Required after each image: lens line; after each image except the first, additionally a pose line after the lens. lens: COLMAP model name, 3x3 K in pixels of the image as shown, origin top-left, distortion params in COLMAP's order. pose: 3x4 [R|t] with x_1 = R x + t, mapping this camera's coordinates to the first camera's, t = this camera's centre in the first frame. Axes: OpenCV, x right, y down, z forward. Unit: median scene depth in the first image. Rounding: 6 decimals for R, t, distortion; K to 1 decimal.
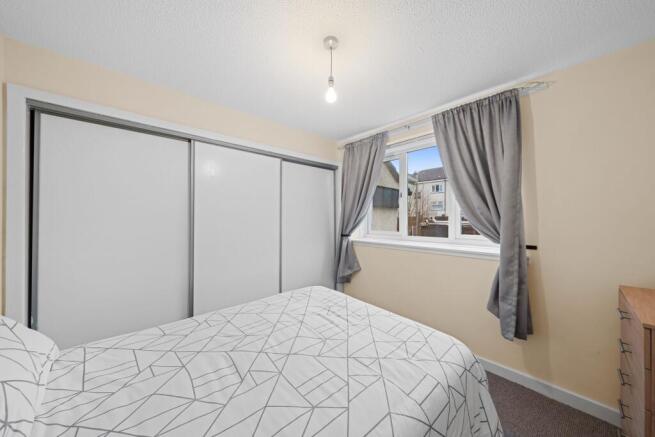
lens RADIAL K [[226.2, 0, 327.5], [0, 226.2, 218.5], [0, 0, 1]] dist [-0.000855, -0.000032]
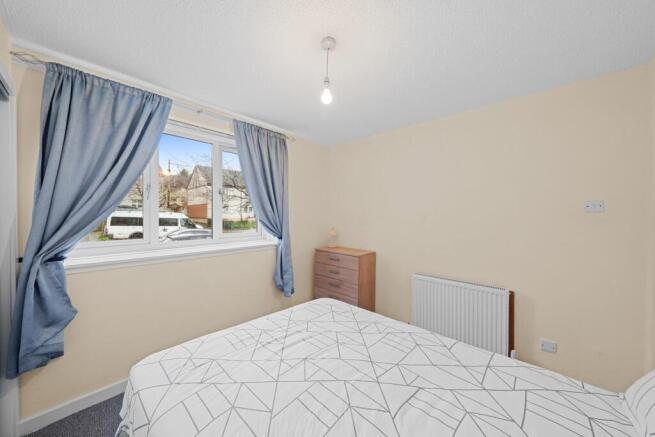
lens RADIAL K [[226.2, 0, 327.5], [0, 226.2, 218.5], [0, 0, 1]] dist [-0.000855, -0.000032]
pose [[-0.083311, -0.014457, 0.996419, -0.711974], [-0.004849, 0.999889, 0.014102, -0.027472], [-0.996512, -0.003657, -0.083372, 0.799980]]
